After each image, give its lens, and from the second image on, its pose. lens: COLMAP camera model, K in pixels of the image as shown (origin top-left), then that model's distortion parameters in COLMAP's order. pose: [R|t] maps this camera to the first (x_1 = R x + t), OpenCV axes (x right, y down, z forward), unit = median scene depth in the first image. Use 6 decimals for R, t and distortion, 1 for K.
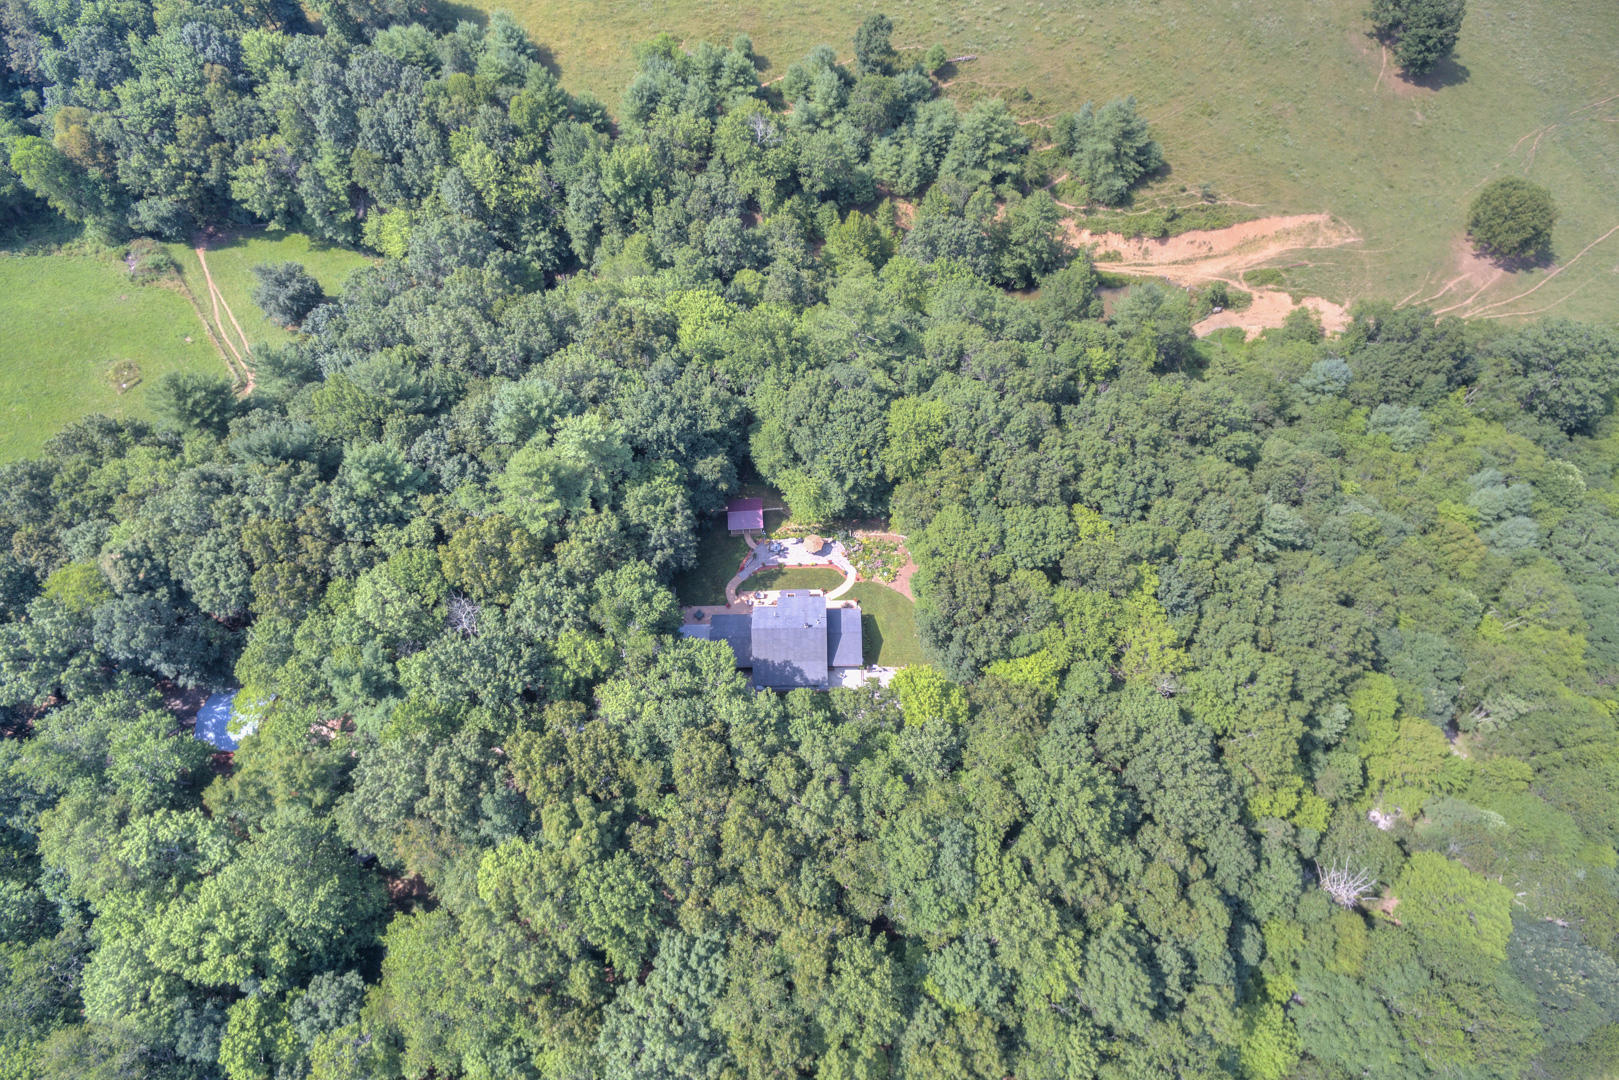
lens RADIAL K [[909.7, 0, 809.5], [0, 909.7, 540.0], [0, 0, 1]] dist [0.000227, 0.000094]
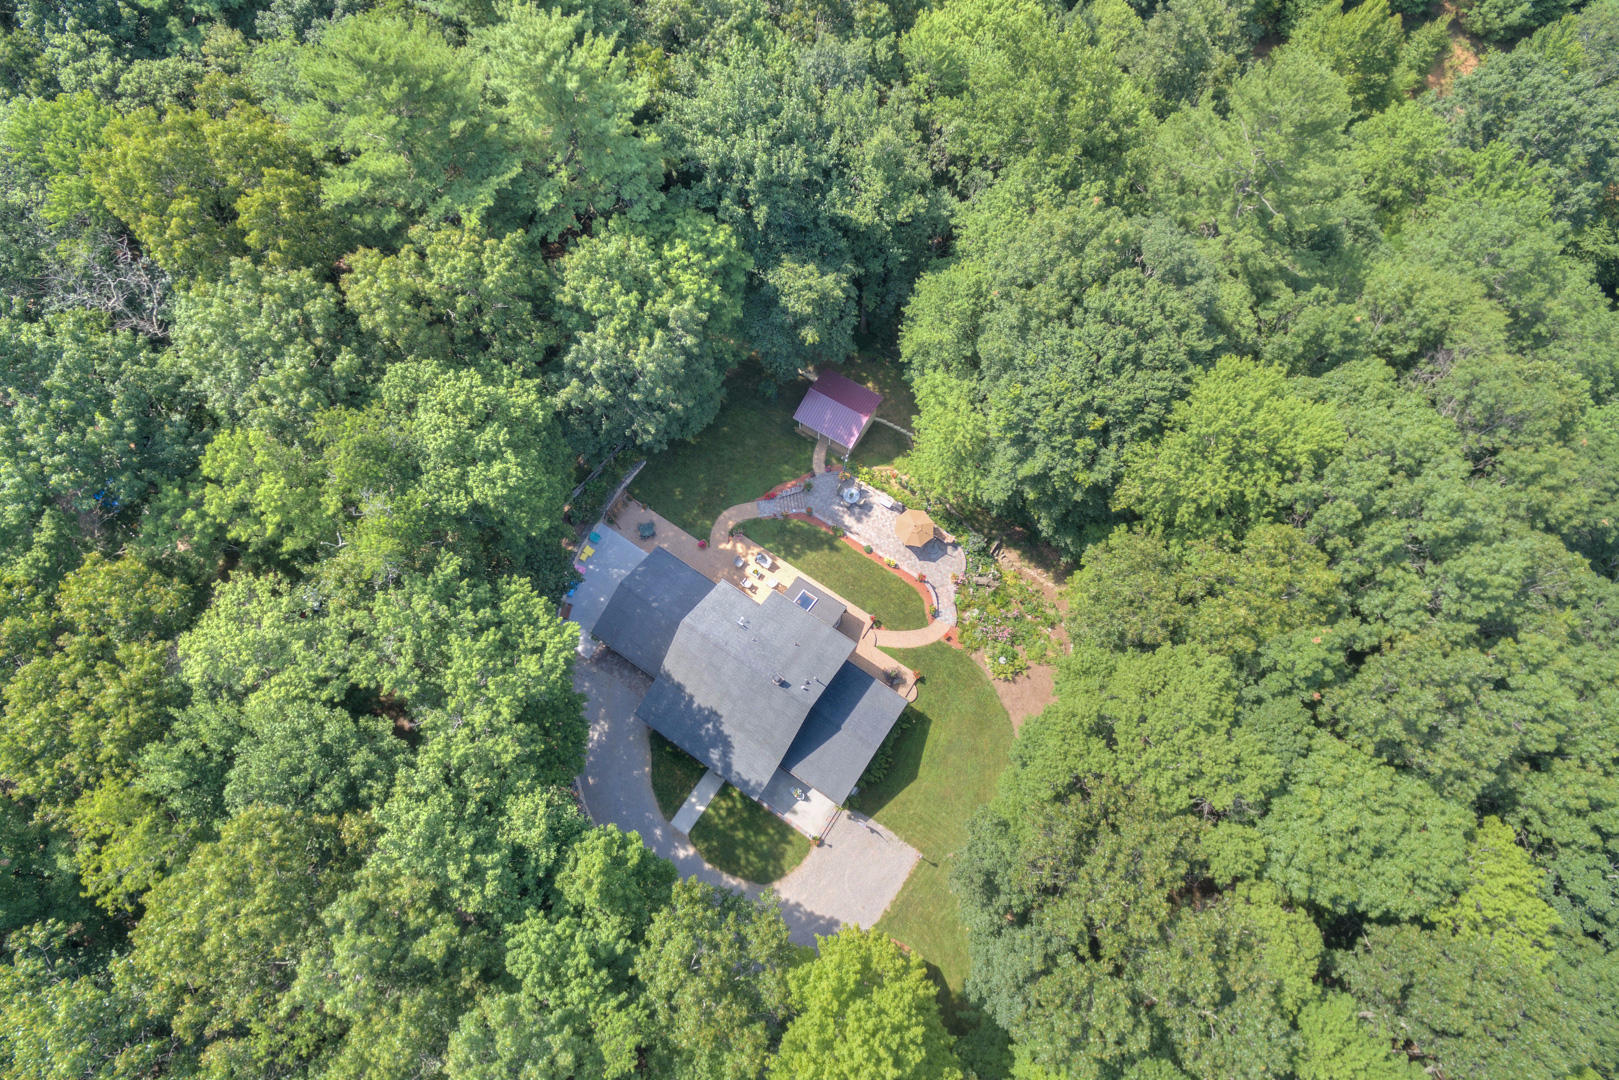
lens RADIAL K [[912.7, 0, 811.8], [0, 912.7, 545.4], [0, 0, 1]] dist [0.004970, -0.000453]
pose [[0.824930, 0.539075, -0.169967, 0.048817], [-0.505694, 0.838212, 0.204144, -0.063144], [0.252517, -0.082453, 0.964073, 0.503571]]
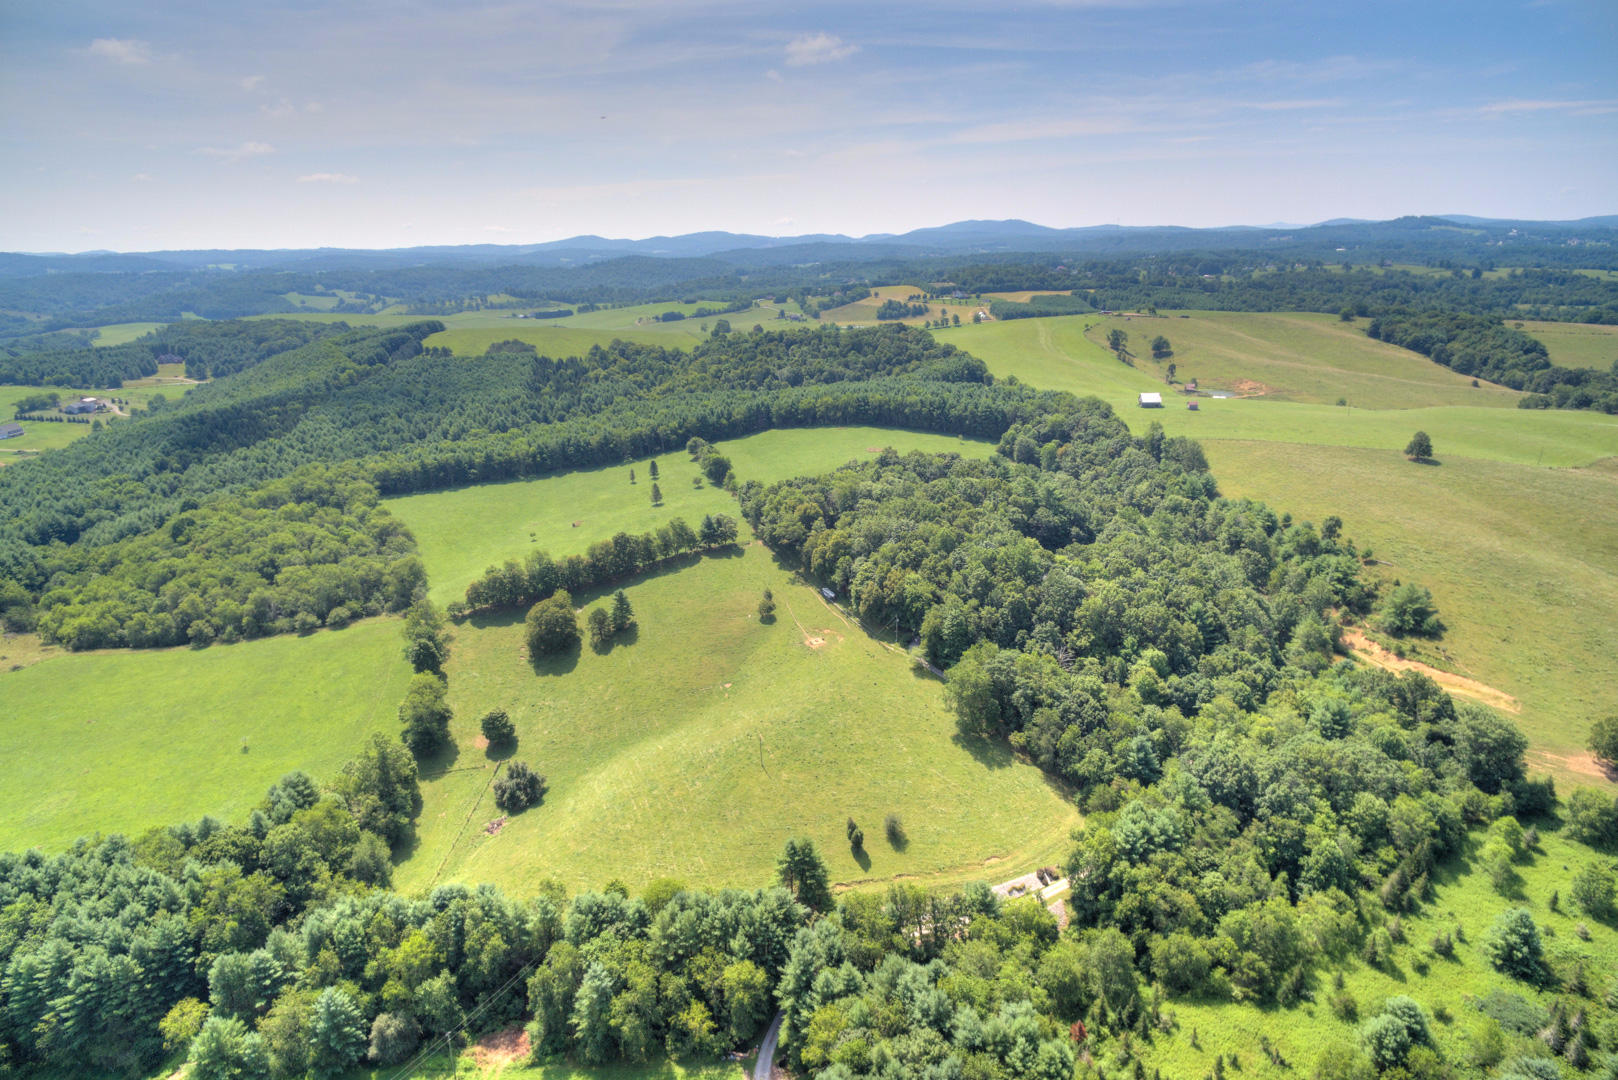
lens RADIAL K [[912.1, 0, 811.3], [0, 912.1, 545.4], [0, 0, 1]] dist [0.004970, -0.000453]
pose [[0.310075, 0.312805, -0.897779, 2.034615], [-0.836311, 0.538853, -0.101097, 0.848181], [0.452147, 0.782170, 0.428687, -0.475369]]
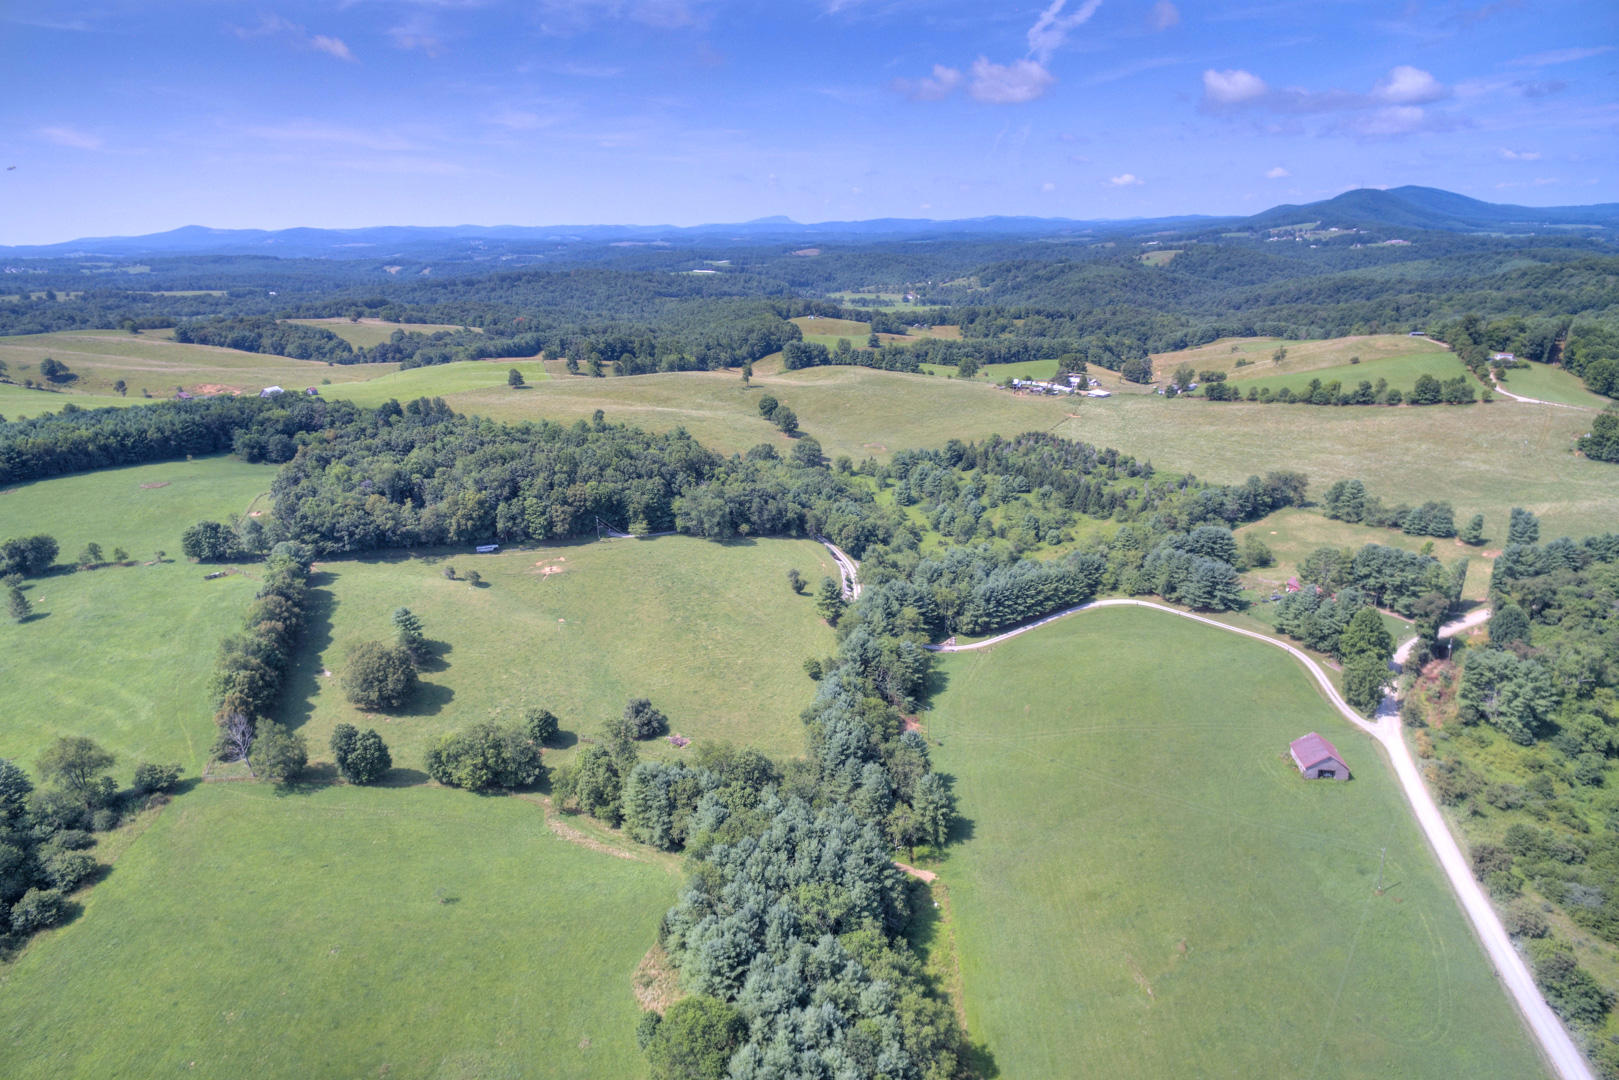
lens RADIAL K [[912.7, 0, 811.8], [0, 912.7, 545.4], [0, 0, 1]] dist [0.004970, -0.000453]
pose [[0.982019, -0.062905, 0.177992, 0.268349], [0.168970, 0.713353, -0.680130, 2.710521], [-0.084187, 0.697976, 0.711156, -1.332677]]
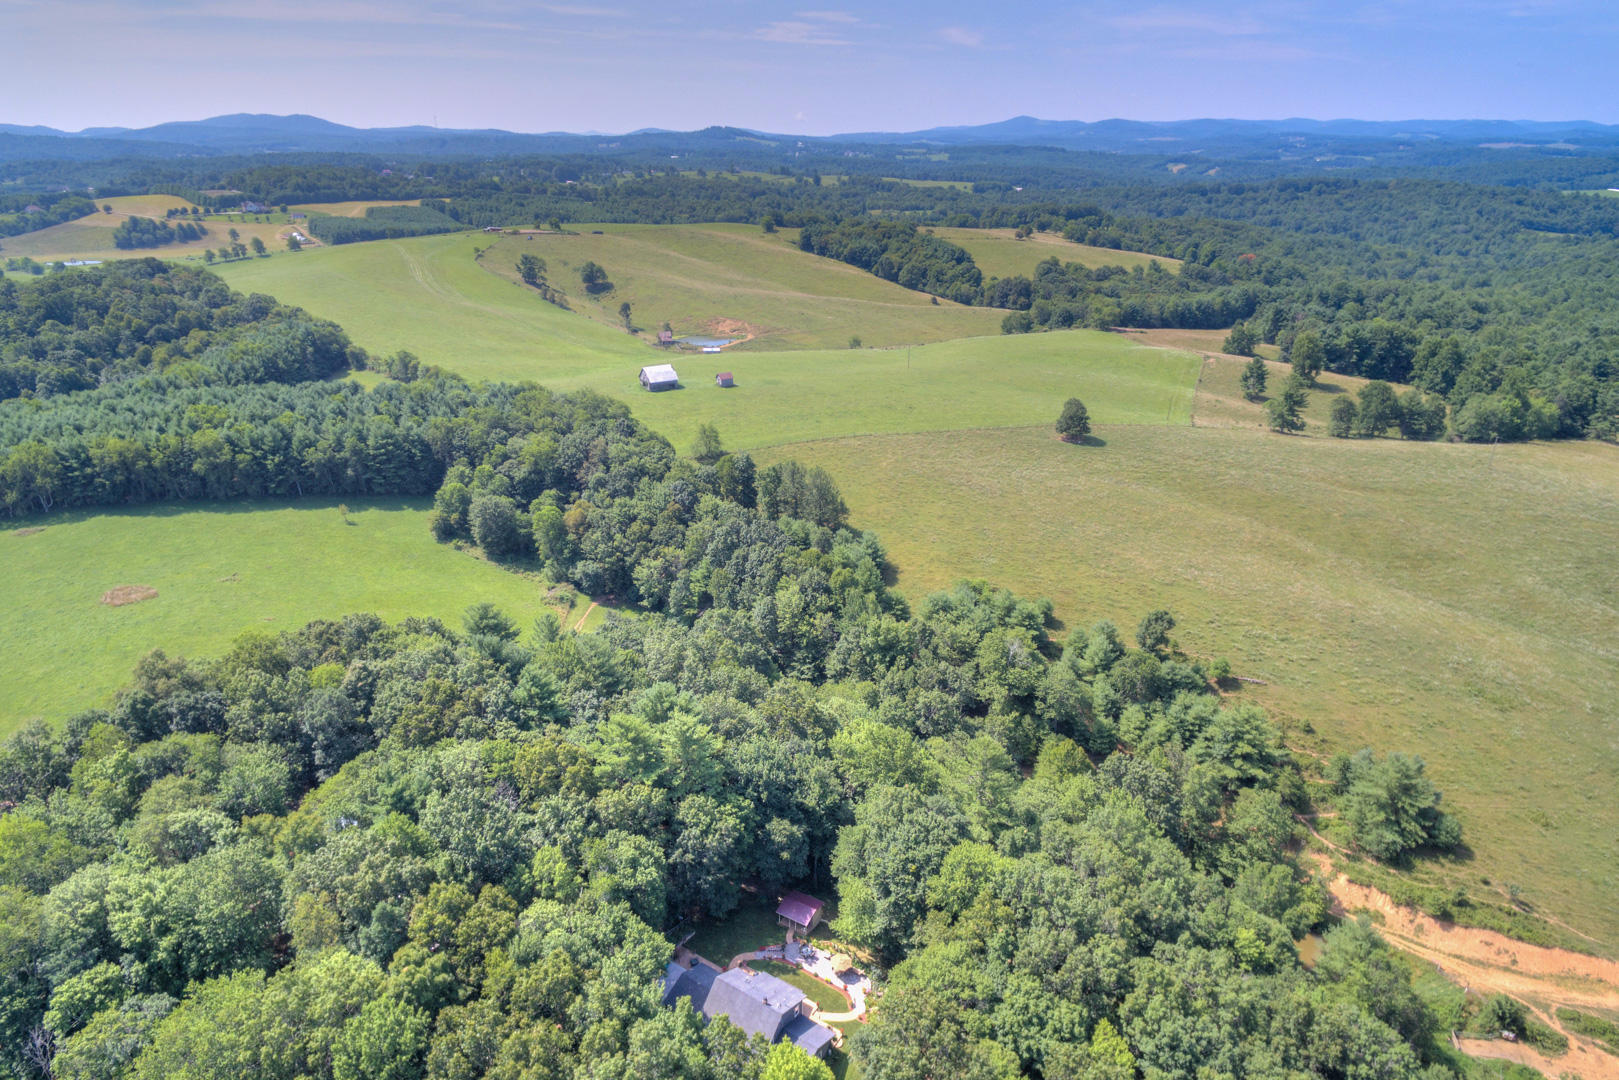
lens RADIAL K [[952.2, 0, 812.9], [0, 952.2, 546.5], [0, 0, 1]] dist [0.003896, -0.000553]
pose [[0.829330, 0.239211, -0.504965, 0.370821], [-0.504480, 0.709103, -0.492619, 0.196899], [0.240232, 0.663288, 0.708757, 0.031640]]
